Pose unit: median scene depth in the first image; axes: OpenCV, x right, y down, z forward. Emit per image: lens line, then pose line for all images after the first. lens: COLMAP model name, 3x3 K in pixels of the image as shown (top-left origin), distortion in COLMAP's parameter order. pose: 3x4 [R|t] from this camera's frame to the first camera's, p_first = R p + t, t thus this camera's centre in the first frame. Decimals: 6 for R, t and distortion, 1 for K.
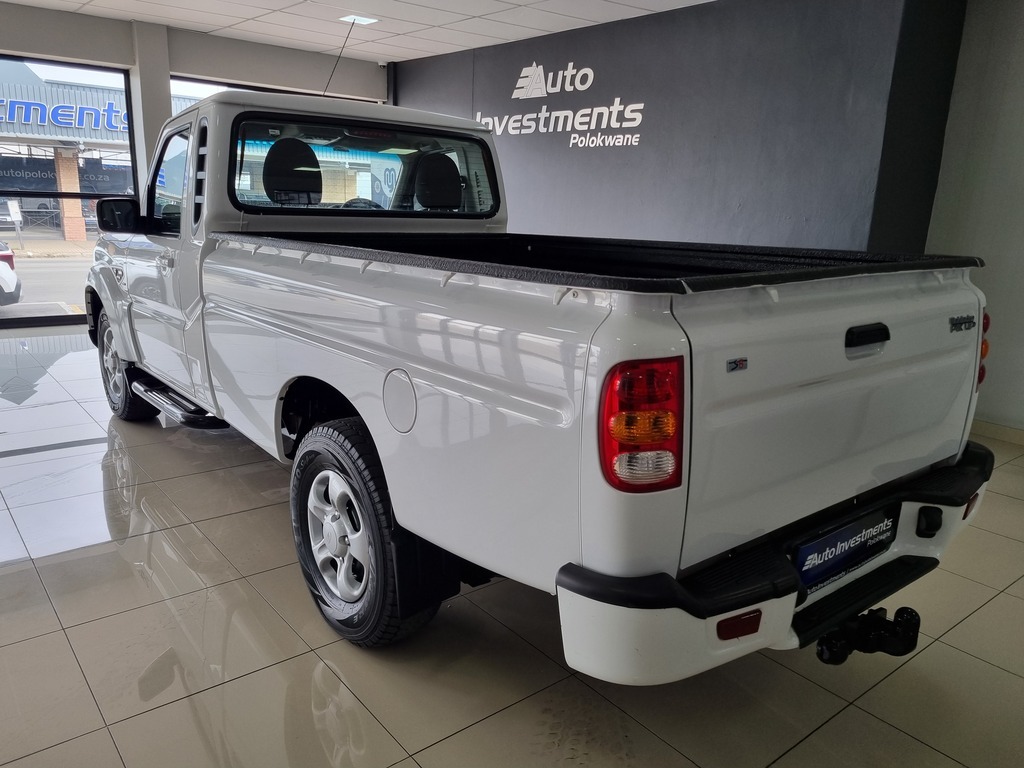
lens RADIAL K [[772.3, 0, 512.0], [0, 772.3, 384.0], [0, 0, 1]] dist [0.037024, -0.020852]
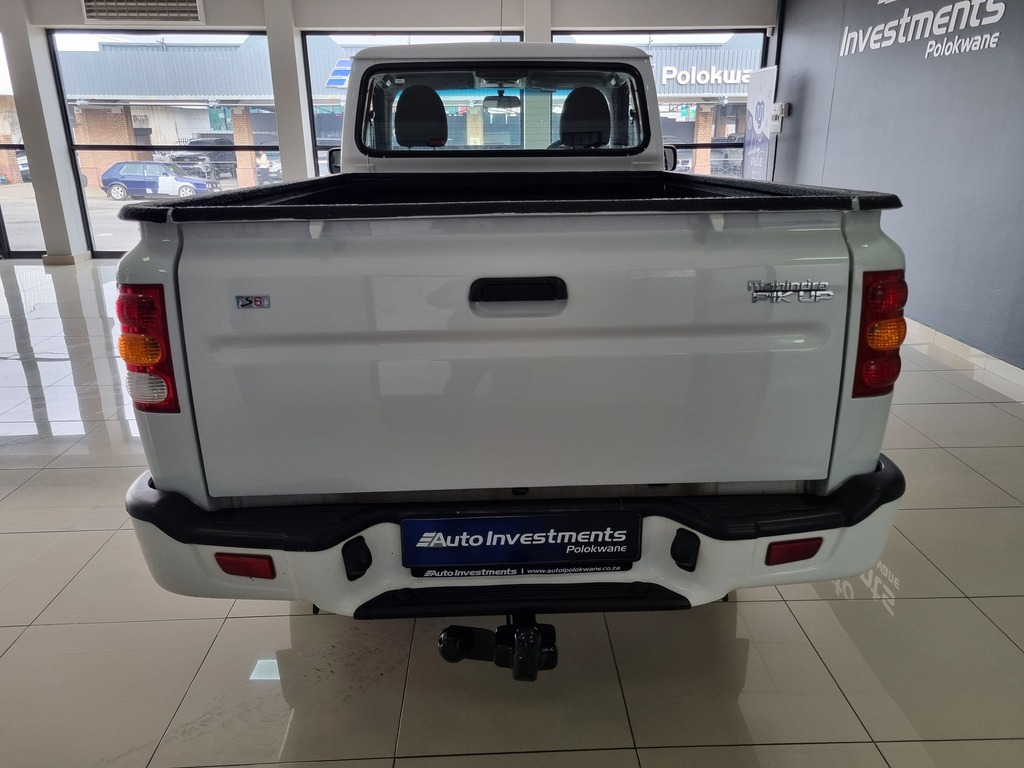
lens RADIAL K [[772.3, 0, 512.0], [0, 772.3, 384.0], [0, 0, 1]] dist [0.037024, -0.020852]
pose [[0.794781, 0.145027, -0.589314, 0.277105], [-0.104328, 0.989222, 0.102740, -0.013985], [0.597863, -0.020174, 0.801345, 0.102401]]
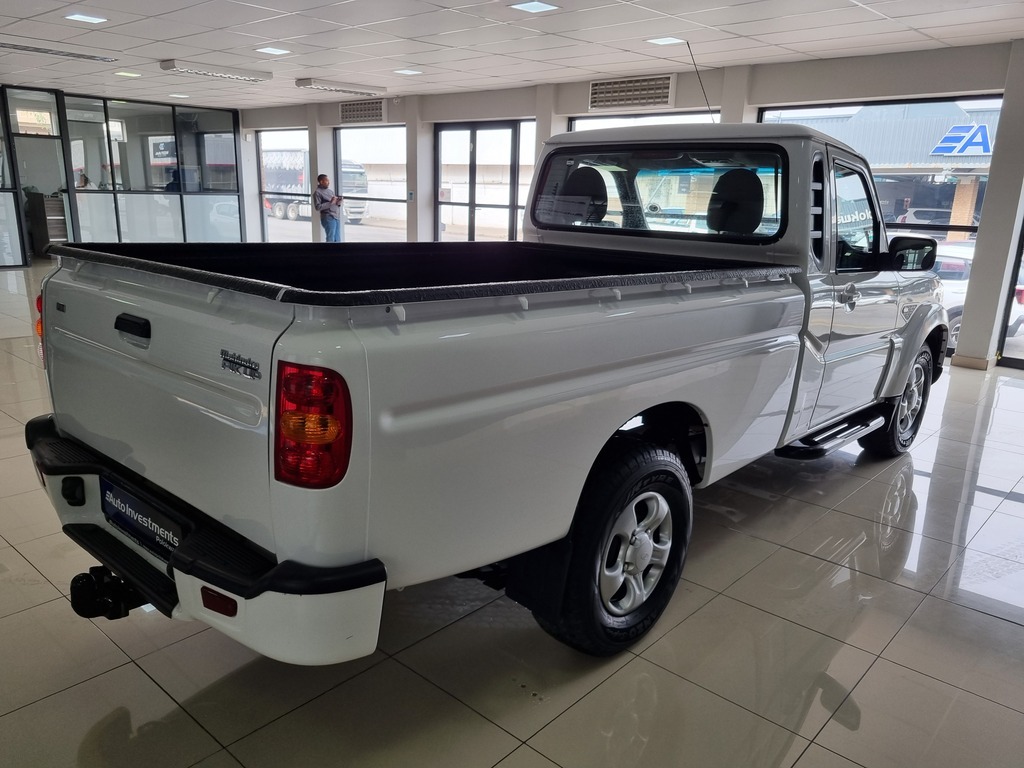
lens RADIAL K [[766.3, 0, 493.5], [0, 766.3, 387.2], [0, 0, 1]] dist [0.038554, 0.000431]
pose [[0.135068, 0.211233, -0.968059, 0.468837], [-0.253565, 0.951846, 0.172316, -0.086731], [0.957842, 0.222192, 0.182126, 0.384612]]
